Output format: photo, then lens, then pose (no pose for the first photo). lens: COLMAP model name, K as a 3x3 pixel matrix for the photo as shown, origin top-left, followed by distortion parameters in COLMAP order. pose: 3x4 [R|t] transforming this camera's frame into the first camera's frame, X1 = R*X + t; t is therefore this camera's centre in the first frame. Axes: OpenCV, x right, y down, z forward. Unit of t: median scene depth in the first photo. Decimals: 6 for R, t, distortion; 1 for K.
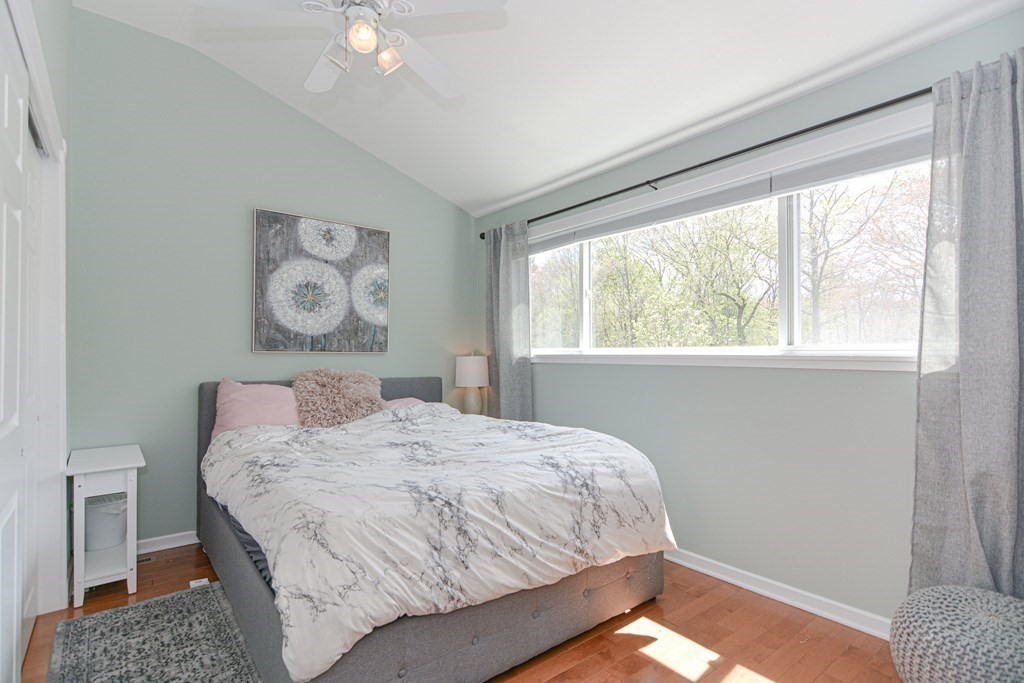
lens RADIAL K [[494.2, 0, 512.0], [0, 494.2, 341.5], [0, 0, 1]] dist [0.001778, 0.000098]
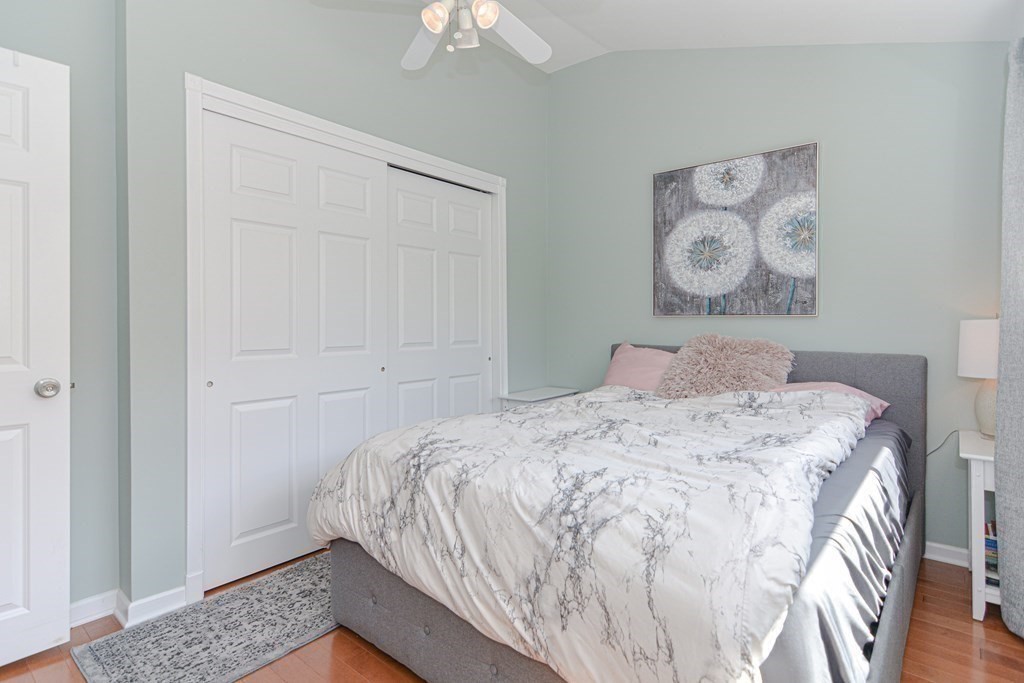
lens RADIAL K [[512.3, 0, 511.5], [0, 512.3, 323.7], [0, 0, 1]] dist [0.000097, -0.000169]
pose [[0.192972, -0.006362, -0.981184, 0.429962], [0.022412, 0.999747, -0.002075, 0.030020], [0.980948, -0.021590, 0.193065, 0.489784]]
